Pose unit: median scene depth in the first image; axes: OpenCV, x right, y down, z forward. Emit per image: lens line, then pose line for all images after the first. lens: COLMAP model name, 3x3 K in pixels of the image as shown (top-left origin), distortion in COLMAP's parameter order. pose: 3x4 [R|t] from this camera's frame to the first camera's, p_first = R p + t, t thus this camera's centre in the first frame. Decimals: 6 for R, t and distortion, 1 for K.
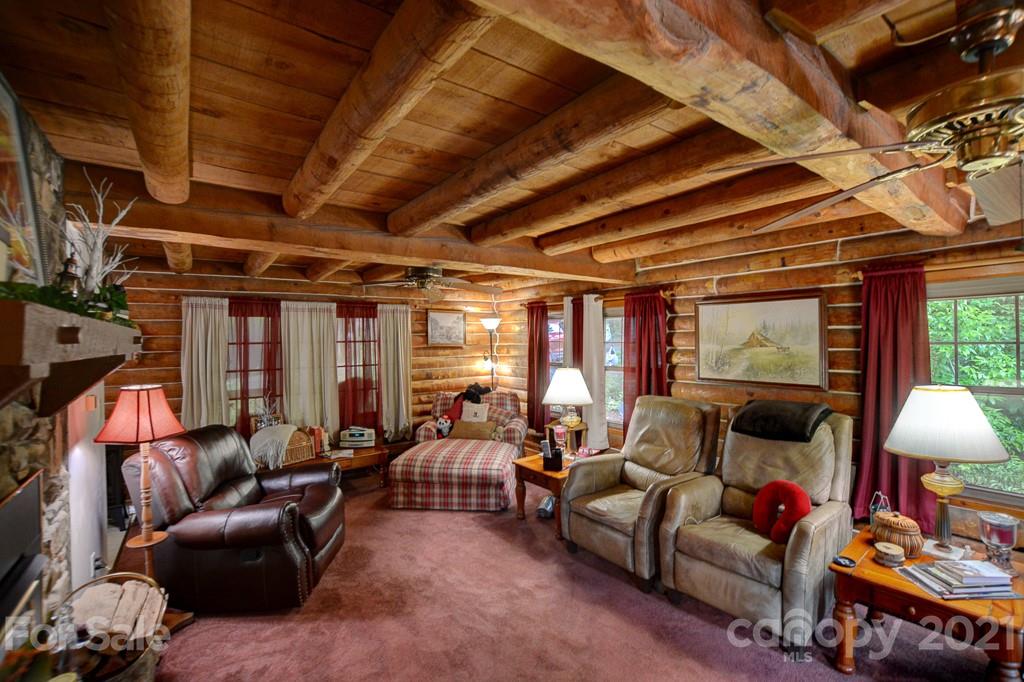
lens RADIAL K [[453.0, 0, 516.6], [0, 453.0, 341.5], [0, 0, 1]] dist [-0.033672, 0.004670]
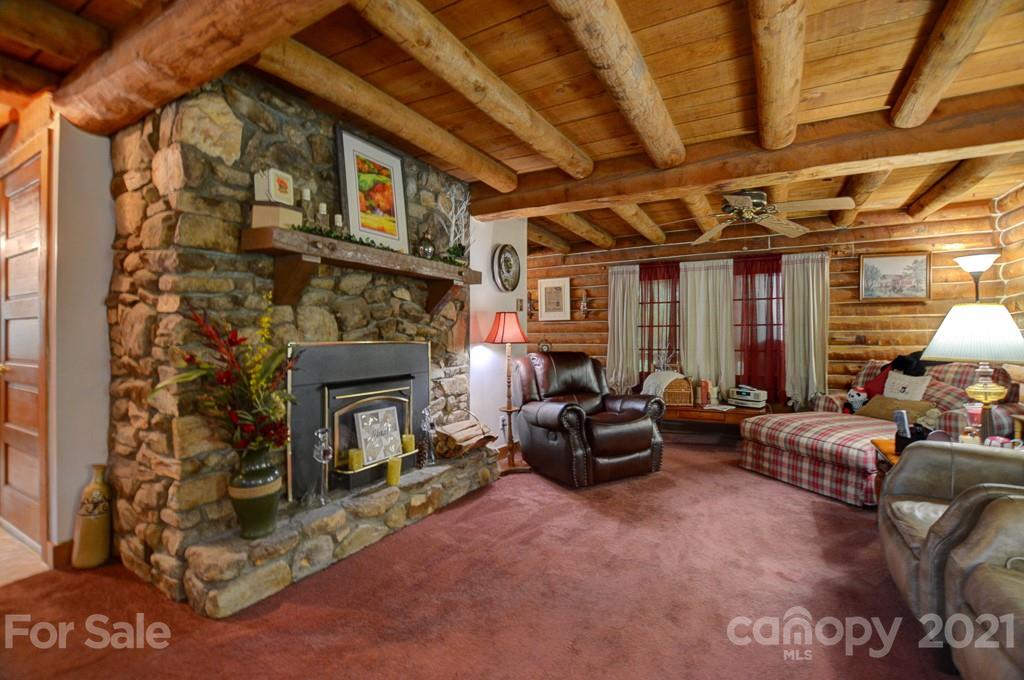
lens RADIAL K [[453.0, 0, 508.0], [0, 453.0, 335.0], [0, 0, 1]] dist [-0.033672, 0.004670]
pose [[0.408660, 0.012350, -0.912603, 0.329775], [-0.009673, 0.999911, 0.009199, 0.085656], [0.912636, 0.005069, 0.408743, 0.166799]]
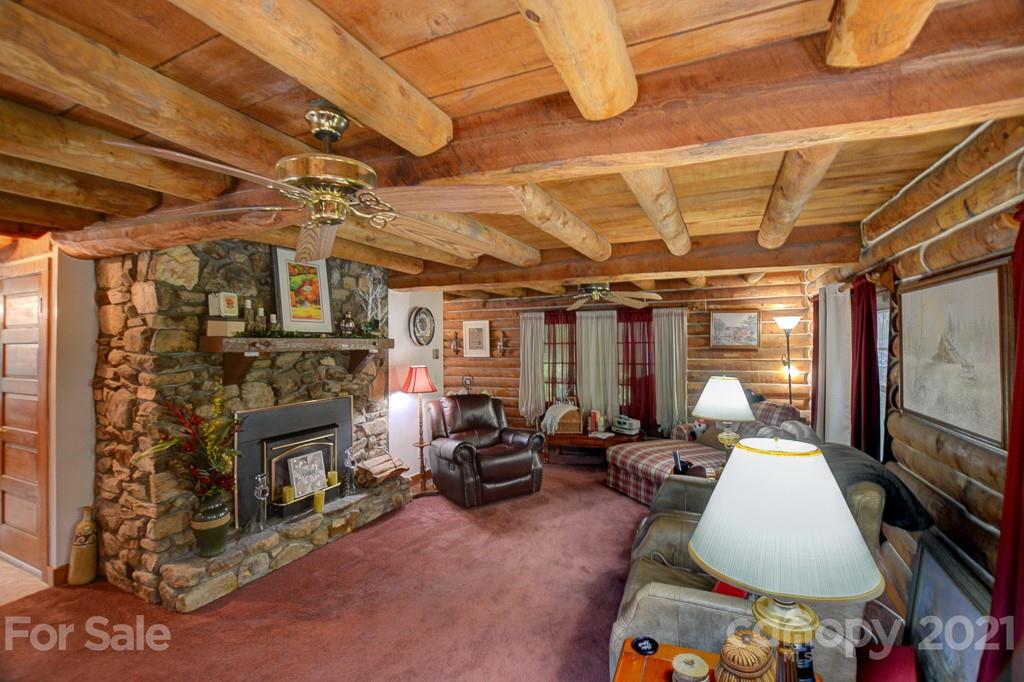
lens RADIAL K [[453.0, 0, 506.3], [0, 453.0, 334.8], [0, 0, 1]] dist [-0.033672, 0.004670]
pose [[0.481534, -0.004201, -0.876417, 0.570133], [-0.002198, 0.999980, -0.006002, -0.014121], [0.876424, 0.004817, 0.481515, 0.181736]]
